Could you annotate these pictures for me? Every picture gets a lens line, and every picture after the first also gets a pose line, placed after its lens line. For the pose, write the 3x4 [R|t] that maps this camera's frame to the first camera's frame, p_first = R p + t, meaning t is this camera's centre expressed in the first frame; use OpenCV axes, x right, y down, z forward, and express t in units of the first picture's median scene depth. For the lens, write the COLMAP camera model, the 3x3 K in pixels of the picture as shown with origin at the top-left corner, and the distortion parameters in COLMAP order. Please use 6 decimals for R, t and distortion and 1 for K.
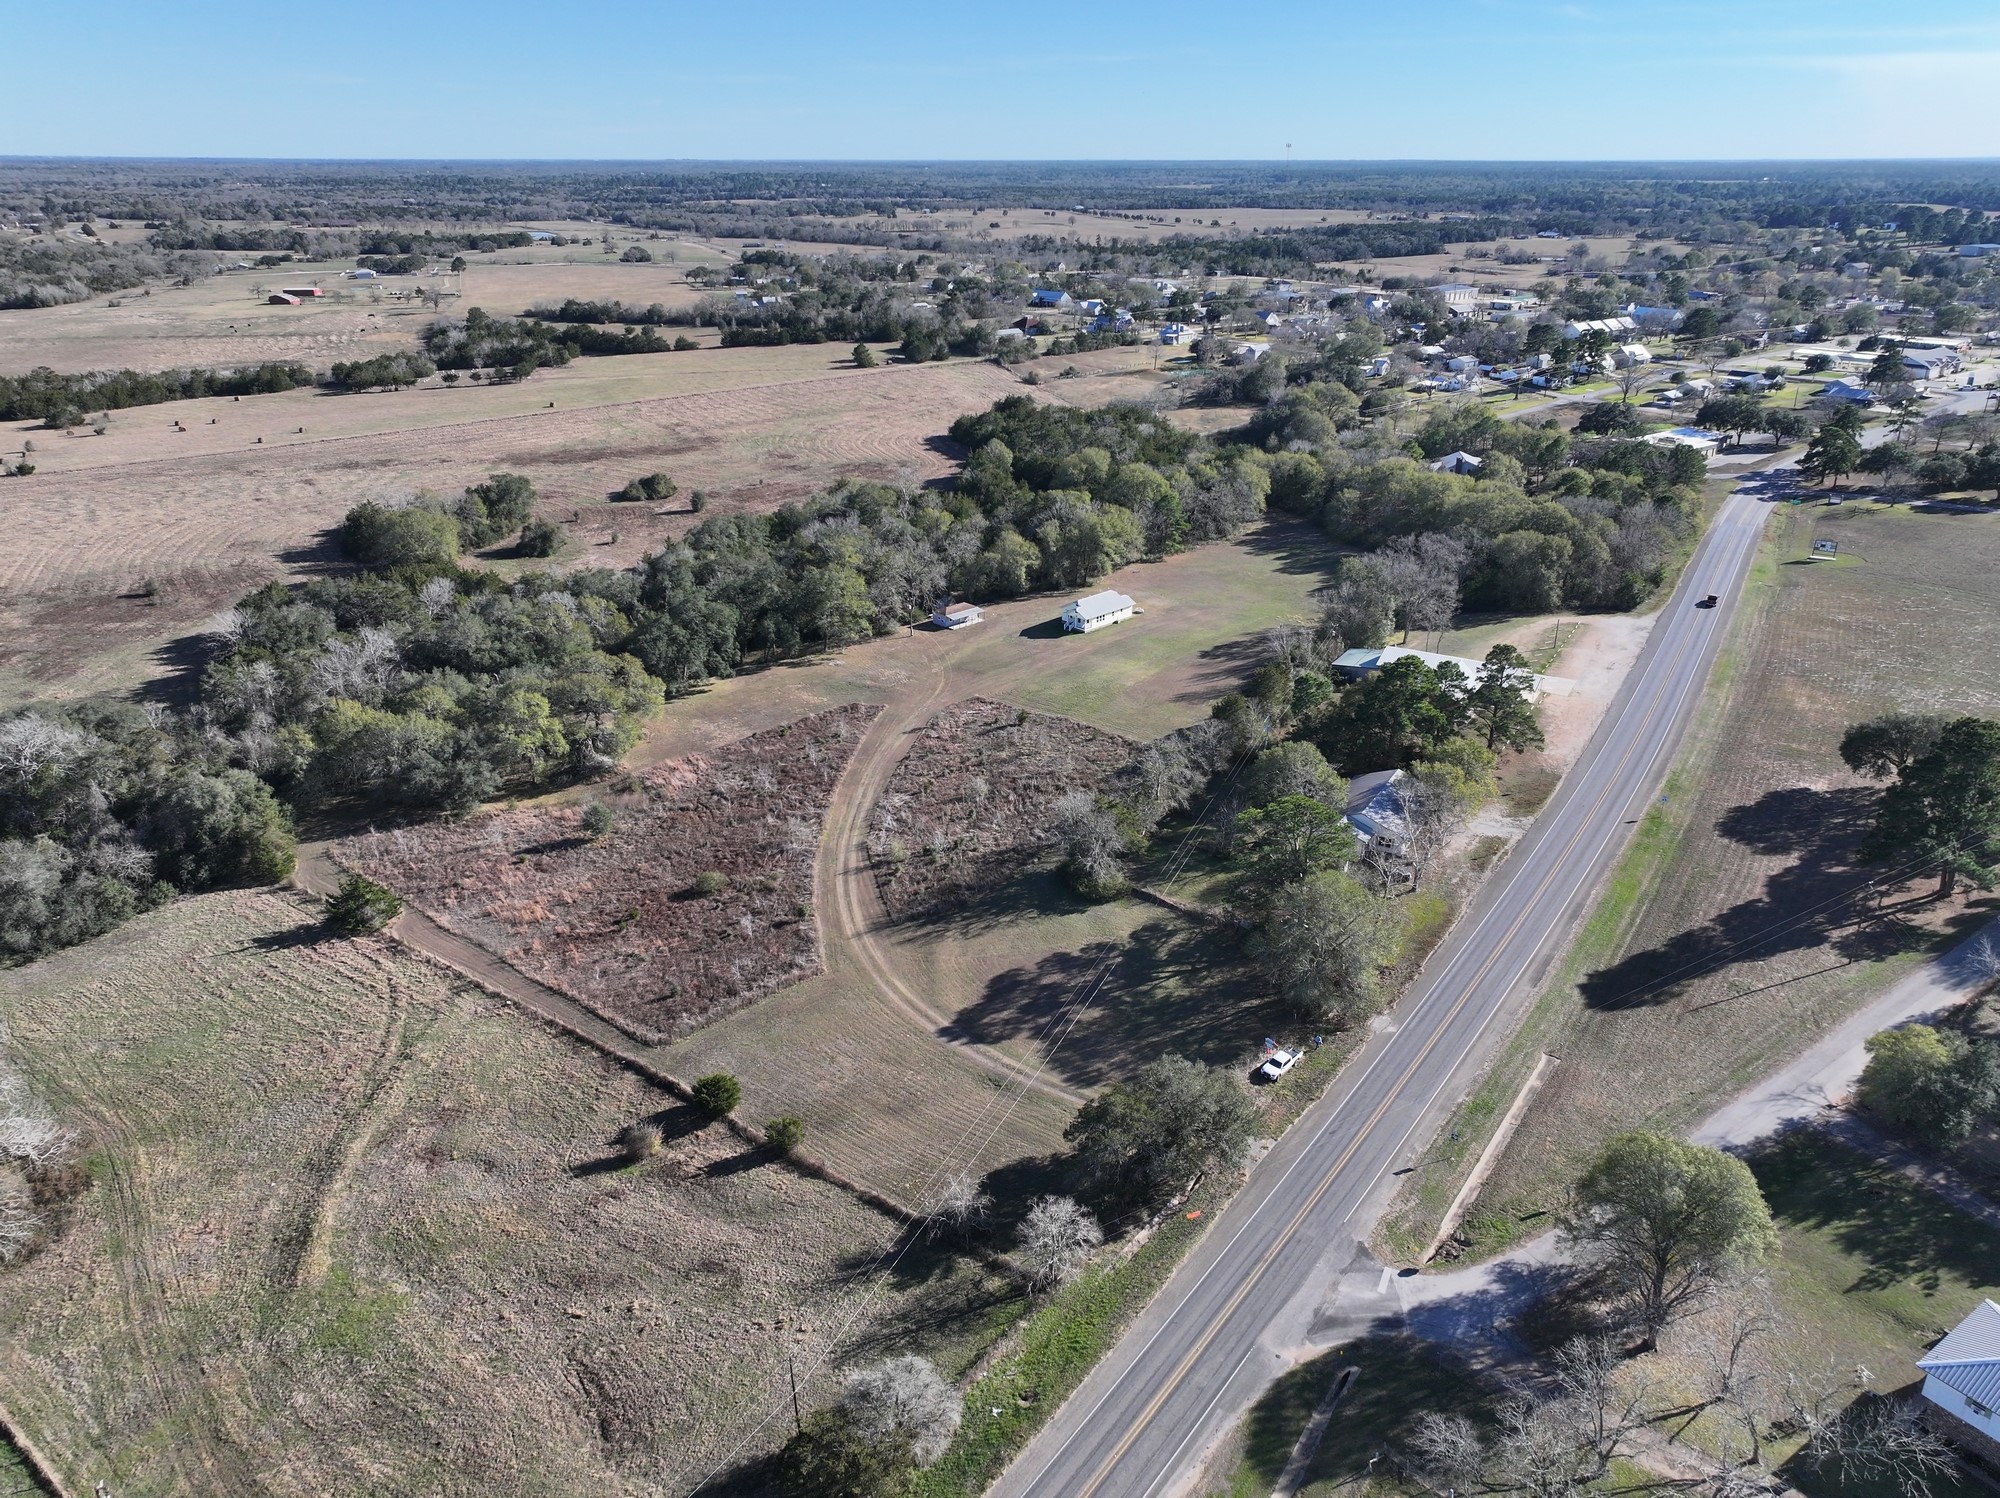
lens RADIAL K [[1392.1, 0, 1000.1], [0, 1392.1, 744.9], [0, 0, 1]] dist [0.000398, 0.013678]
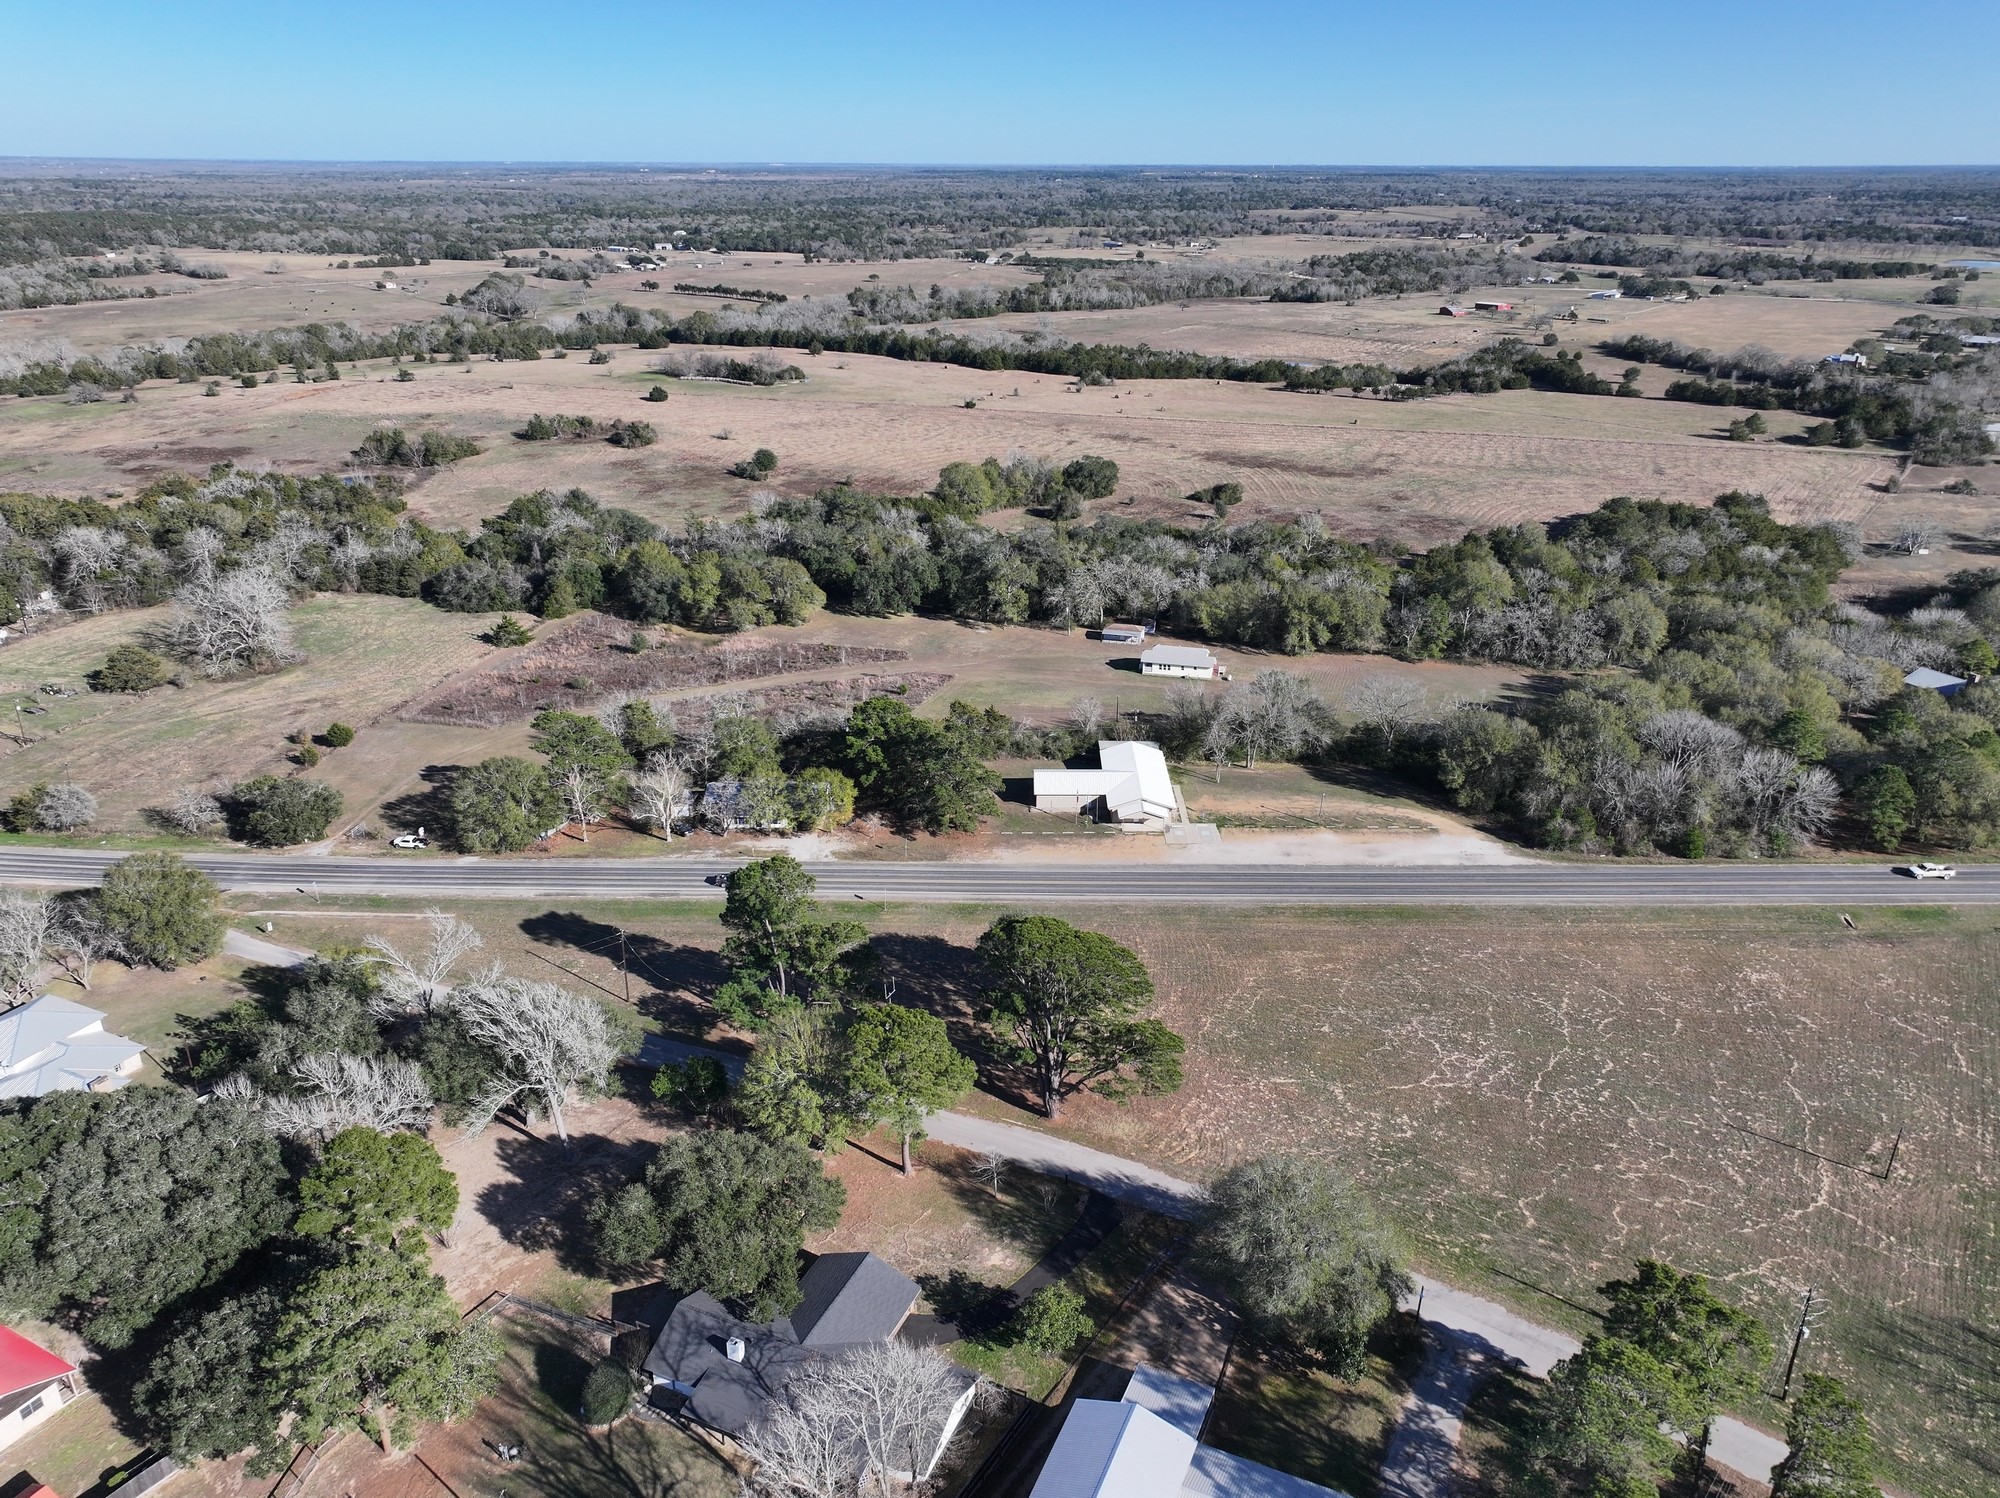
lens RADIAL K [[1392.1, 0, 1015.1], [0, 1392.1, 753.6], [0, 0, 1]] dist [0.000398, 0.013678]
pose [[0.524592, 0.336974, -0.781826, 1.250814], [-0.337602, 0.925381, 0.172323, -0.253730], [0.781555, 0.173546, 0.599210, 0.438561]]
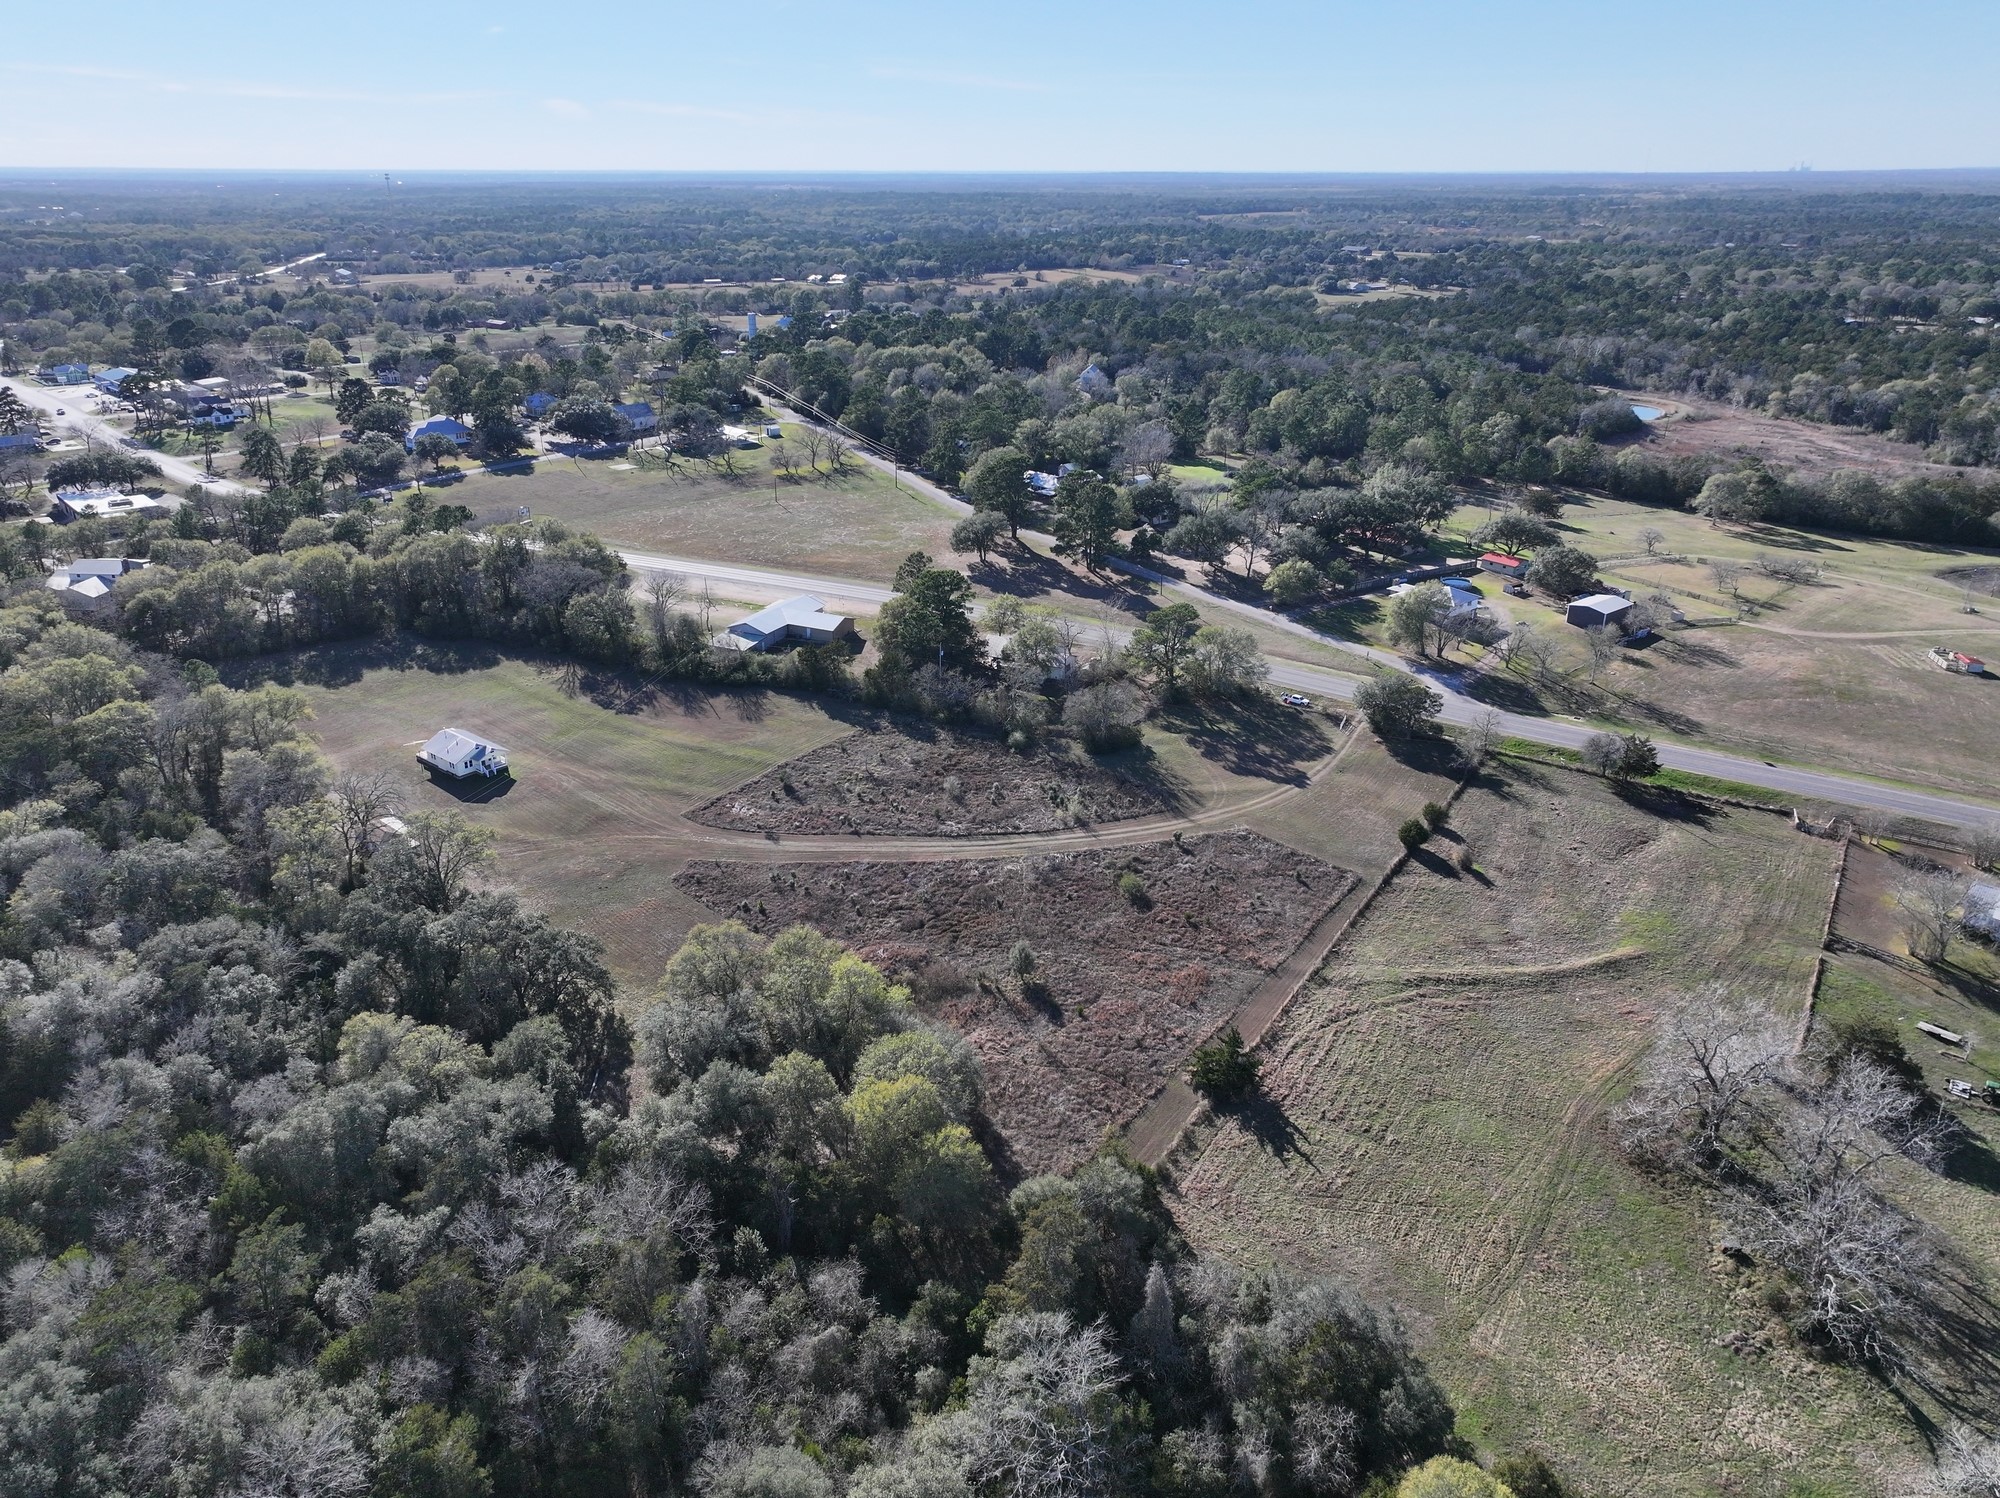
lens RADIAL K [[1400.0, 0, 1000.8], [0, 1400.0, 749.9], [0, 0, 1]] dist [-0.001924, 0.001195]
pose [[-0.090828, -0.380103, 0.920474, -1.161421], [0.388814, 0.837402, 0.384165, -0.456787], [-0.916828, 0.392786, 0.071730, 0.932024]]
